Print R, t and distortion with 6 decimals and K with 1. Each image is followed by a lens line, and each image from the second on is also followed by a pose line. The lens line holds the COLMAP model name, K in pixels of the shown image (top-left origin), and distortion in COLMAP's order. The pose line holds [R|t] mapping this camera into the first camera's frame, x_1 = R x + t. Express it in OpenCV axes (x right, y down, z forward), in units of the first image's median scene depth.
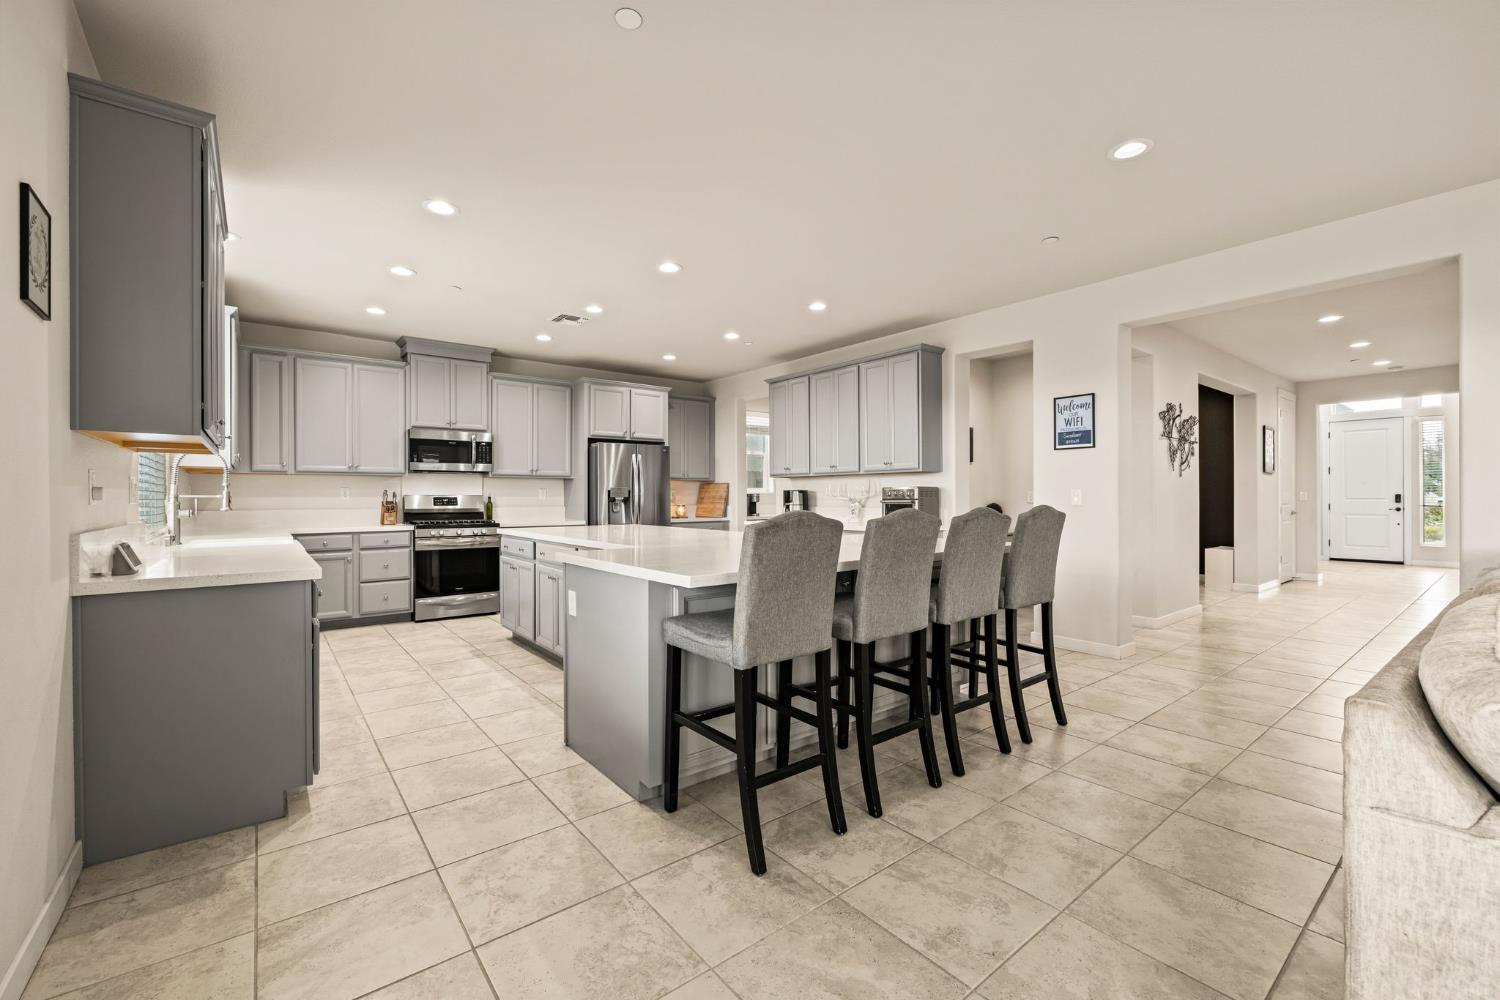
lens RADIAL K [[624.9, 0, 750.7], [0, 624.9, 497.5], [0, 0, 1]] dist [0.003541, -0.000086]
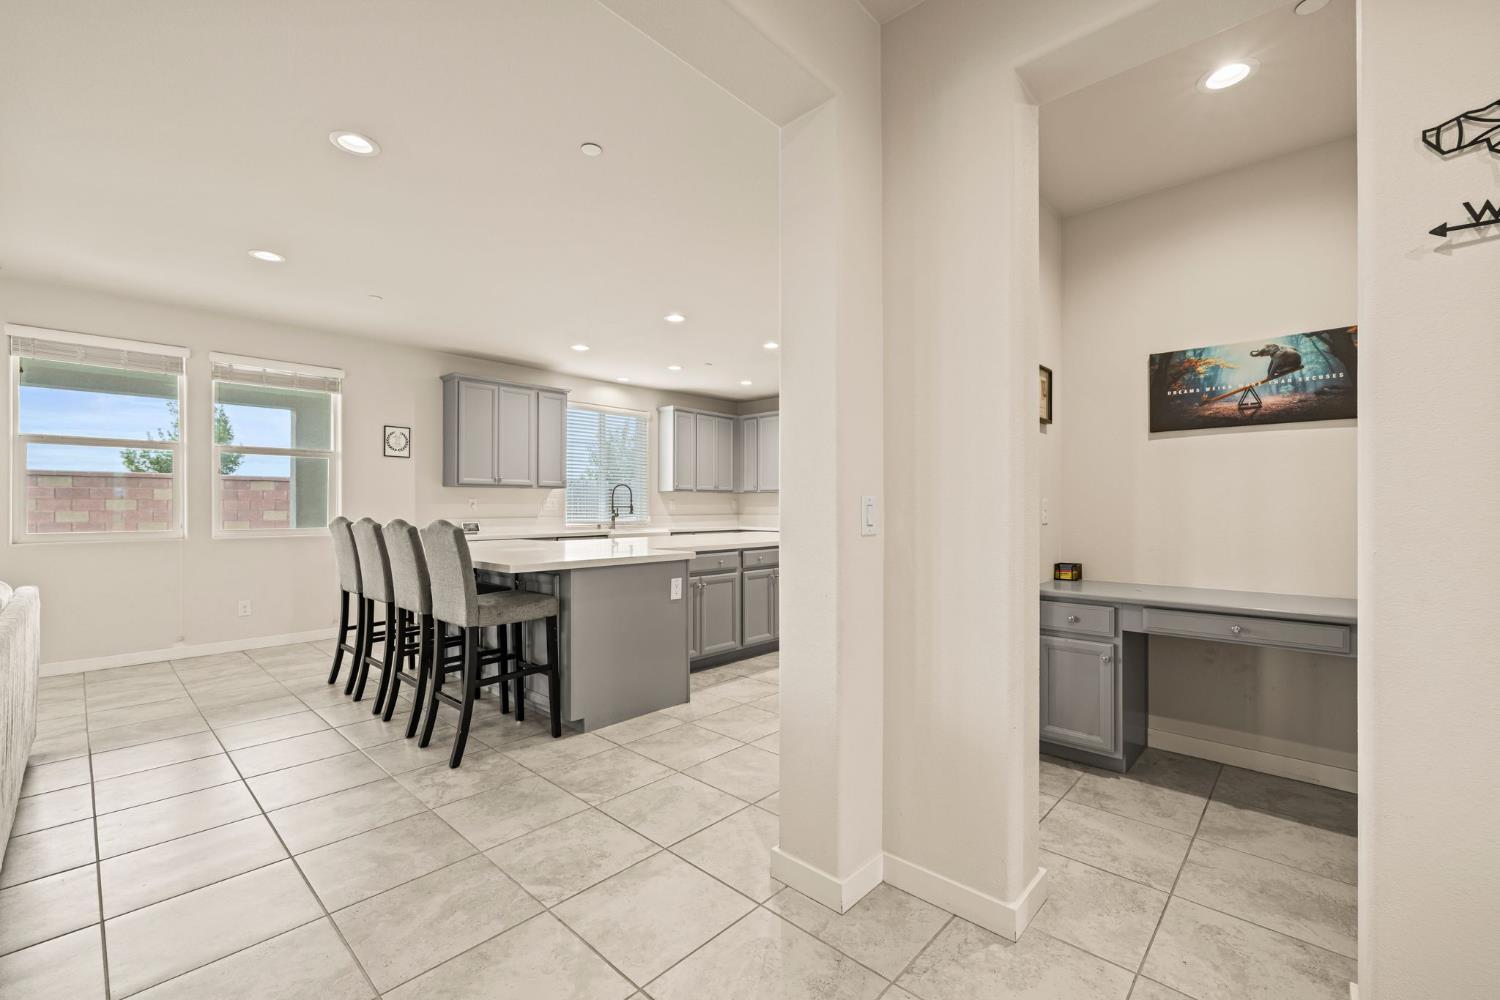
lens RADIAL K [[624.9, 0, 751.4], [0, 624.9, 499.5], [0, 0, 1]] dist [0.003541, -0.000086]
pose [[0.155620, -0.006422, -0.987796, 1.072350], [-0.004961, 0.999961, -0.007283, -0.005902], [0.987805, 0.006034, 0.155582, 0.952521]]
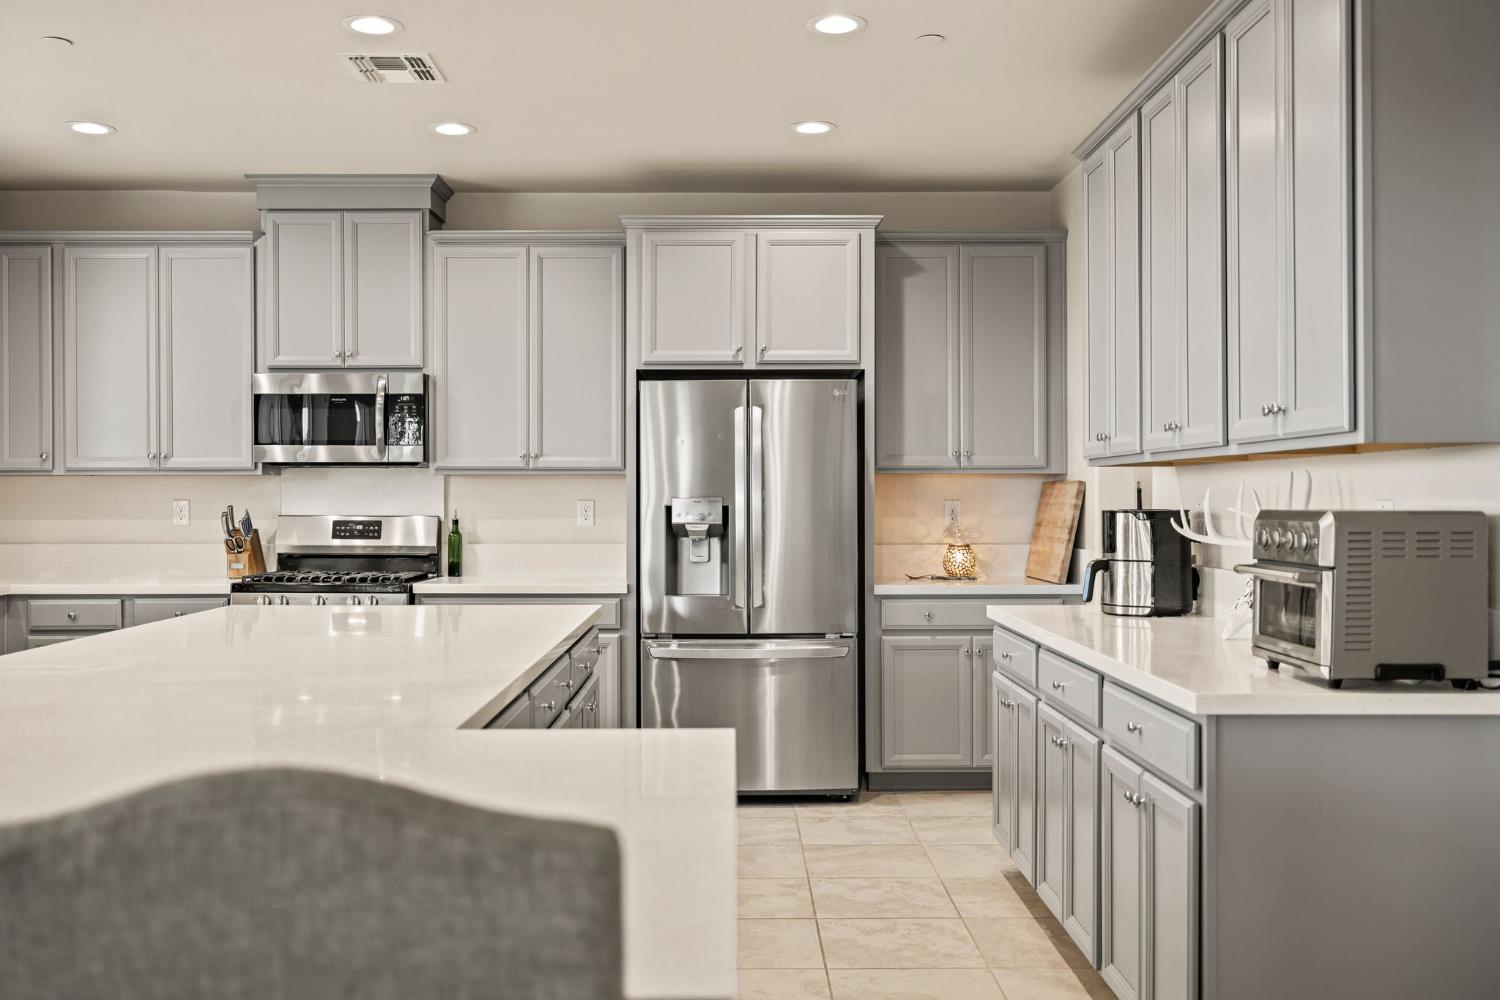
lens RADIAL K [[1361.7, 0, 752.2], [0, 1361.7, 495.2], [0, 0, 1]] dist [-0.018539, -0.001335]
pose [[0.788151, 0.001726, -0.615479, 0.352640], [-0.001603, 0.999998, 0.000752, -0.020486], [0.615480, 0.000394, 0.788153, 0.417164]]
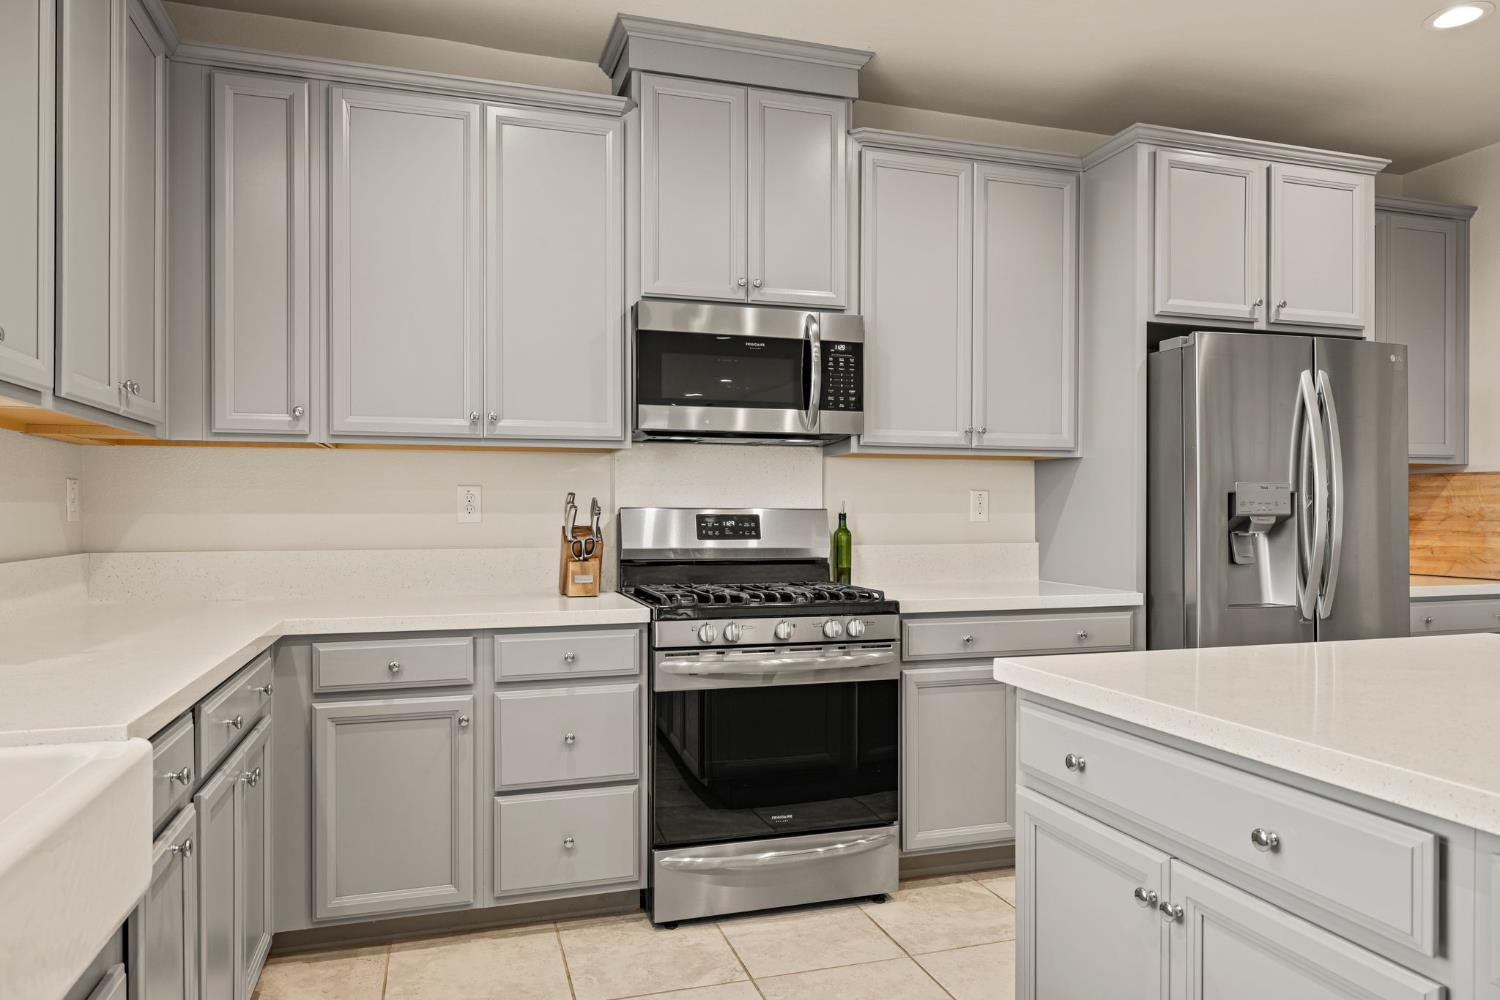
lens RADIAL K [[1015.5, 0, 759.0], [0, 1015.5, 503.2], [0, 0, 1]] dist [-0.003427, -0.002815]
pose [[0.936250, 0.000487, -0.351335, -0.292120], [-0.002840, 0.999977, -0.006182, -0.003222], [0.351324, 0.006786, 0.936229, 0.514543]]
